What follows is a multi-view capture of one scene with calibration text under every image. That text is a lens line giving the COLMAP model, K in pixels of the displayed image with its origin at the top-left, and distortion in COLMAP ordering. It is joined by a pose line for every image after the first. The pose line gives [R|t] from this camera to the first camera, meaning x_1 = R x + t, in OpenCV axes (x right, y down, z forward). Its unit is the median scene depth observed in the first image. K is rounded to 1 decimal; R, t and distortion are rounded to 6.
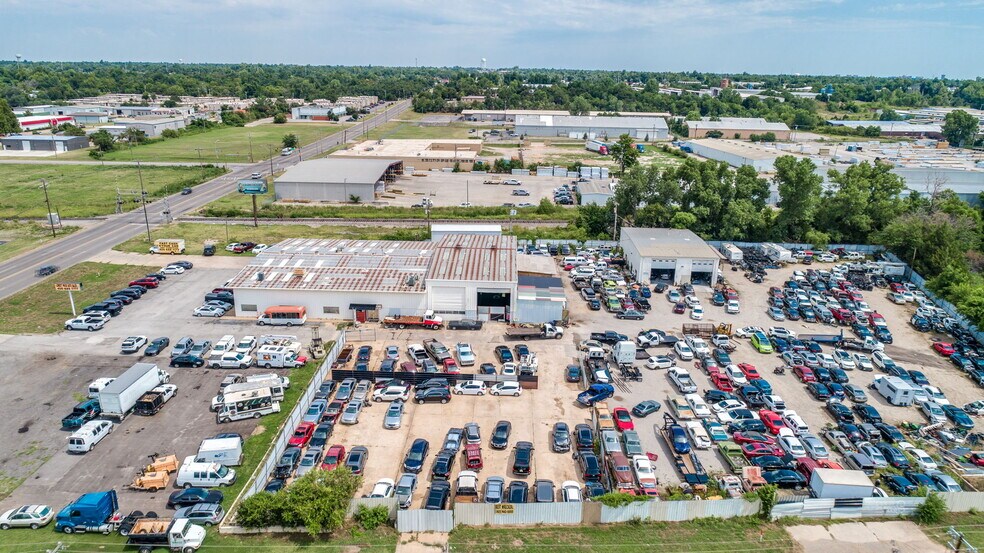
lens RADIAL K [[661.0, 0, 492.0], [0, 661.0, 276.5], [0, 0, 1]] dist [-0.013294, 0.008608]
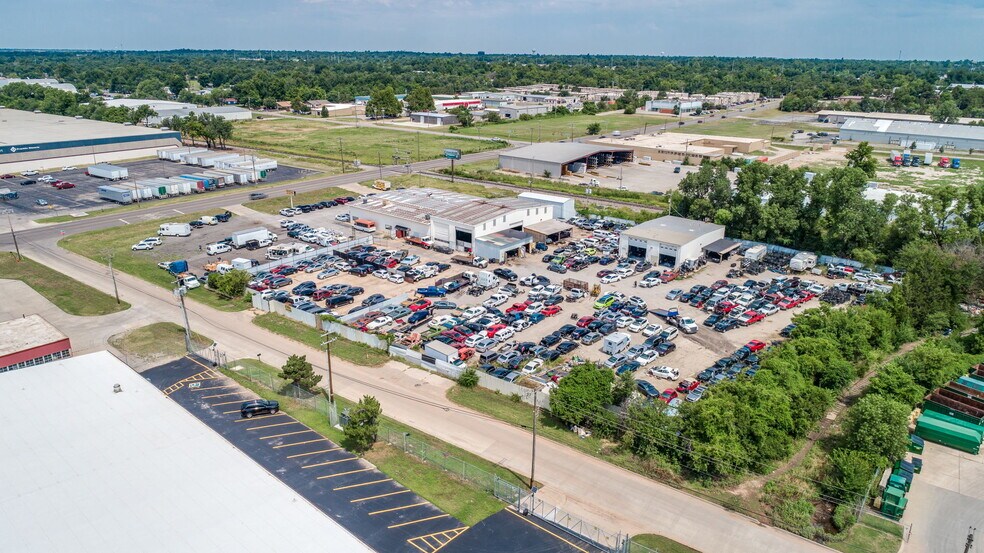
lens RADIAL K [[661.0, 0, 492.0], [0, 661.0, 276.5], [0, 0, 1]] dist [-0.013294, 0.008608]
pose [[0.777592, 0.195800, -0.597506, 0.641068], [-0.189185, 0.979100, 0.074642, 0.000576], [0.599633, 0.054998, 0.798383, -0.078009]]
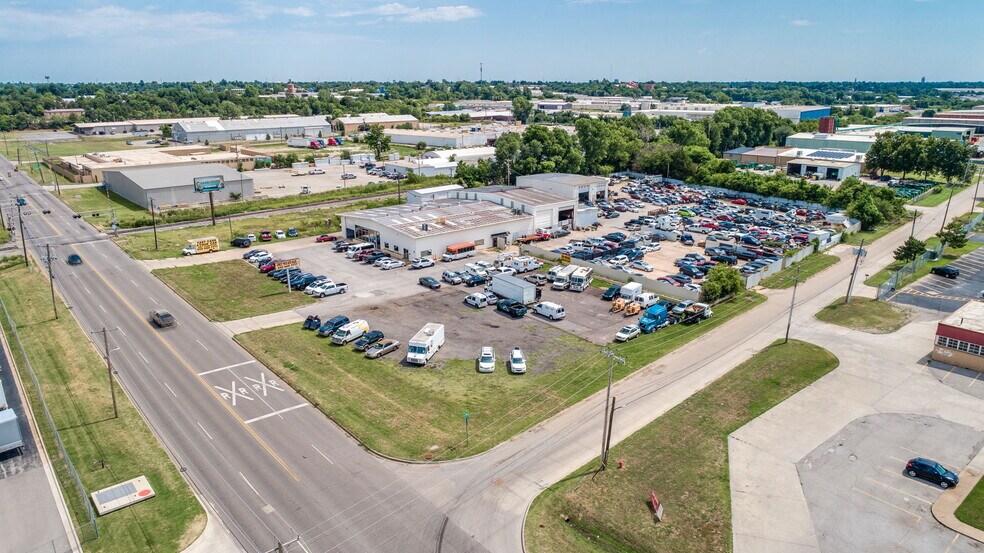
lens RADIAL K [[661.0, 0, 492.0], [0, 661.0, 276.5], [0, 0, 1]] dist [-0.013294, 0.008608]
pose [[0.742172, -0.209072, 0.636766, -0.737367], [0.218197, 0.973712, 0.065386, 0.025219], [-0.633696, 0.090413, 0.768280, 0.000845]]
